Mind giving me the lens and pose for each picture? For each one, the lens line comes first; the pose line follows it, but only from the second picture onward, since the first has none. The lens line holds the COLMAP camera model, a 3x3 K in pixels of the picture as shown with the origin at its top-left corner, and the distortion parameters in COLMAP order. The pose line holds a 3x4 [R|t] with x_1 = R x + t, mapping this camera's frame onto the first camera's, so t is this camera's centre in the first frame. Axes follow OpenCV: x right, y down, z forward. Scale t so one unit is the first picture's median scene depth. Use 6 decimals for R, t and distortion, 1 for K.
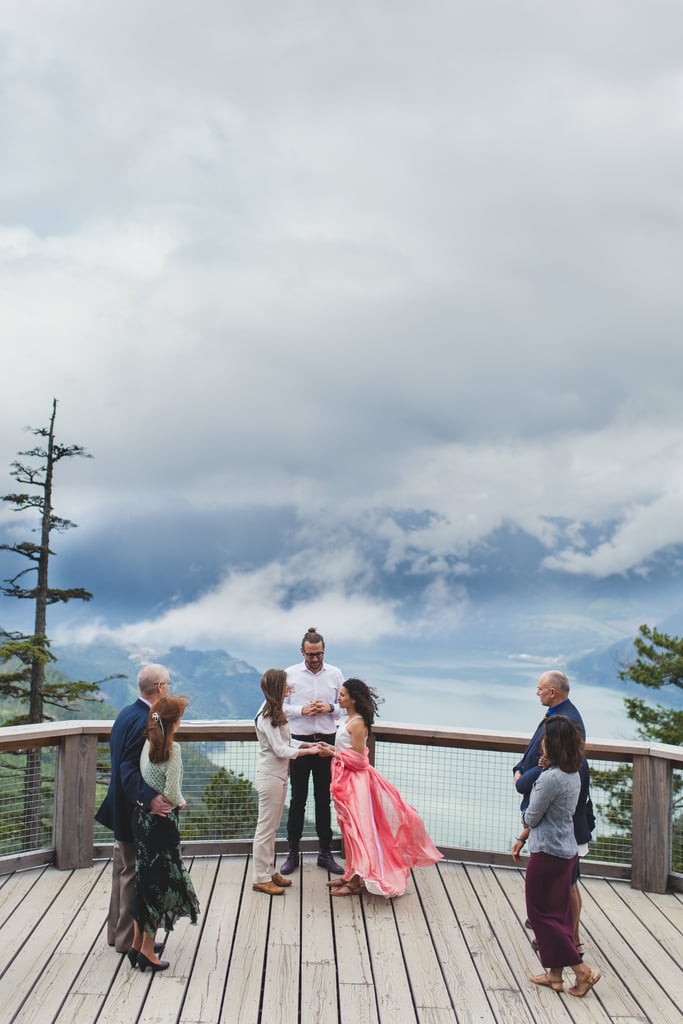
lens RADIAL K [[1192.1, 0, 305.3], [0, 1192.1, 449.0], [0, 0, 1]] dist [-0.018792, -0.047501]
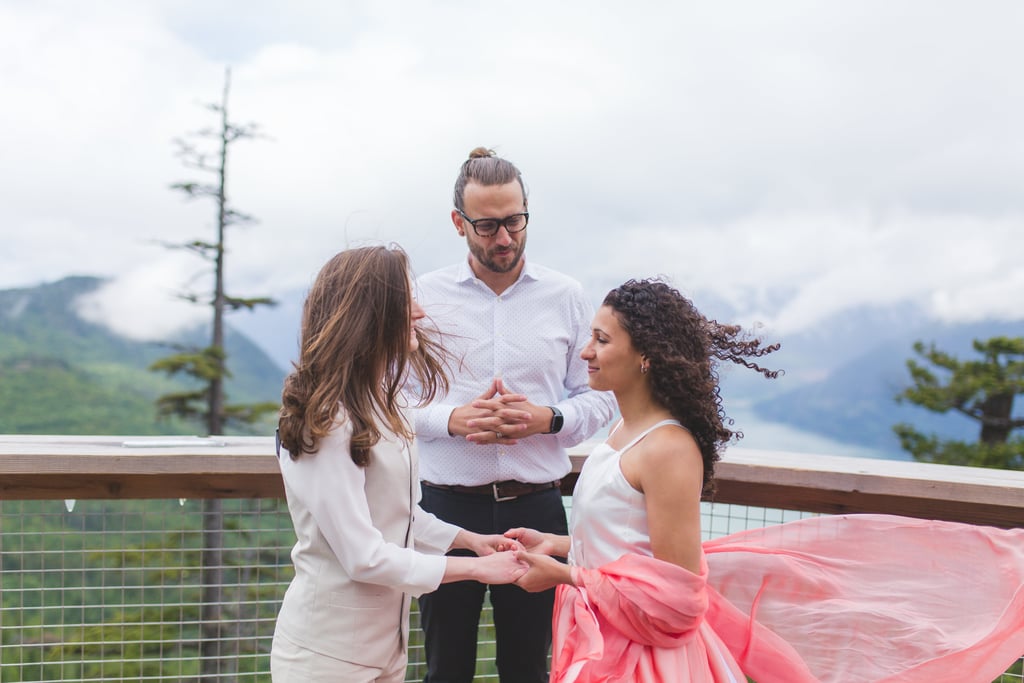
lens RADIAL K [[977.7, 0, 512.0], [0, 977.7, 341.5], [0, 0, 1]] dist [-0.003890, 0.001511]
pose [[0.999634, 0.005345, -0.026503, 0.016931], [-0.002294, 0.993493, 0.113867, 0.169710], [0.026939, -0.113765, 0.993142, 0.737643]]
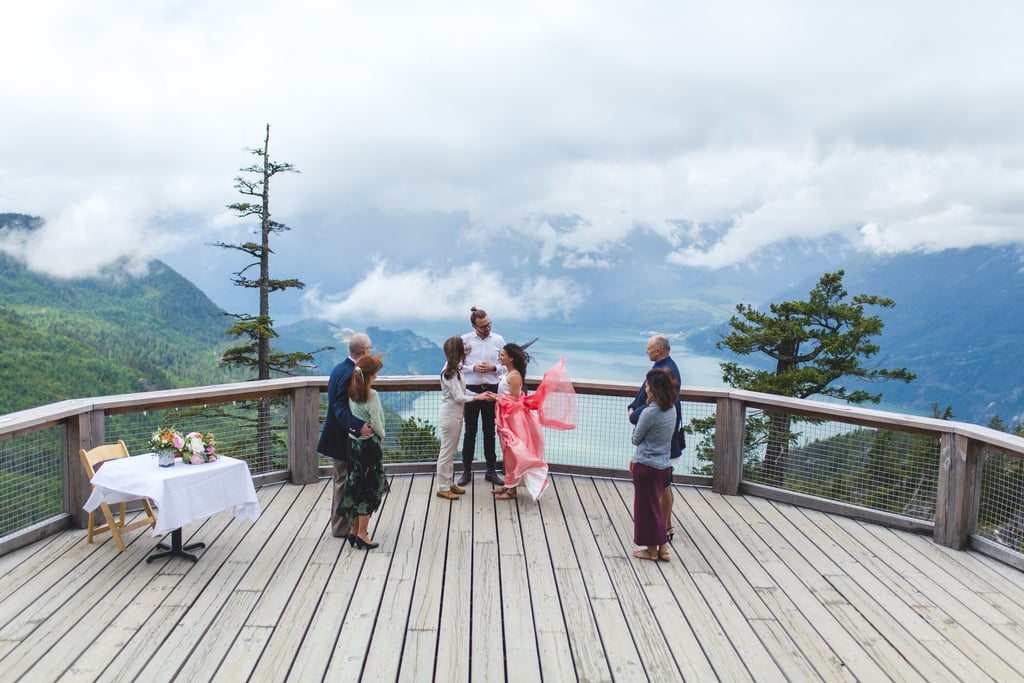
lens RADIAL K [[977.7, 0, 512.0], [0, 977.7, 341.5], [0, 0, 1]] dist [-0.003890, 0.001511]
pose [[0.999309, -0.007196, 0.036468, 0.001491], [0.000567, 0.983916, 0.178630, -0.004399], [-0.037167, -0.178486, 0.983240, -0.069659]]
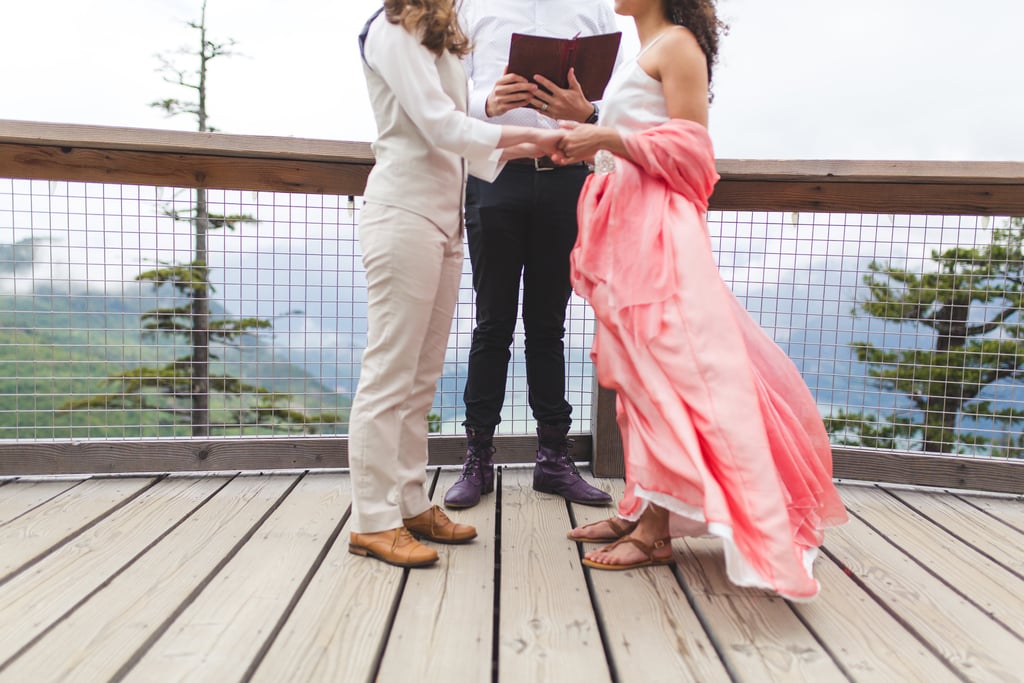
lens RADIAL K [[977.7, 0, 512.0], [0, 977.7, 341.5], [0, 0, 1]] dist [-0.003890, 0.001511]
pose [[0.999963, -0.004850, 0.007046, -0.000579], [0.003712, 0.988156, 0.153410, 0.246693], [-0.007707, -0.153378, 0.988138, 0.672710]]
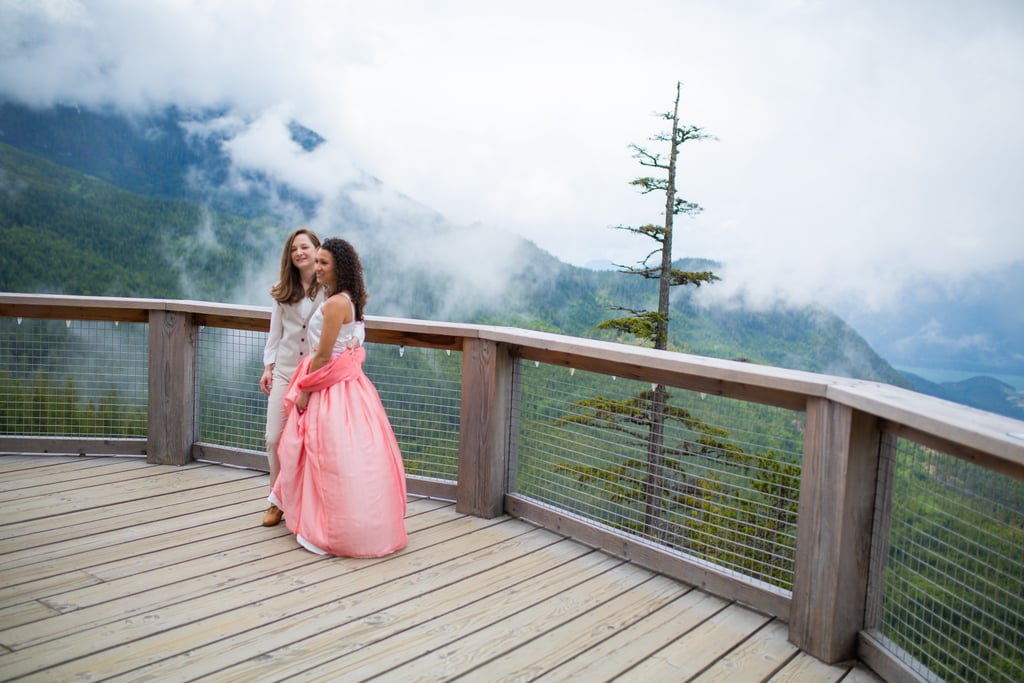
lens RADIAL K [[977.7, 0, 512.0], [0, 977.7, 341.5], [0, 0, 1]] dist [-0.003890, 0.001511]
pose [[0.811905, 0.061812, -0.580509, 0.401914], [0.014190, 0.991995, 0.125474, 0.169467], [0.583618, -0.110110, 0.804528, 0.554873]]
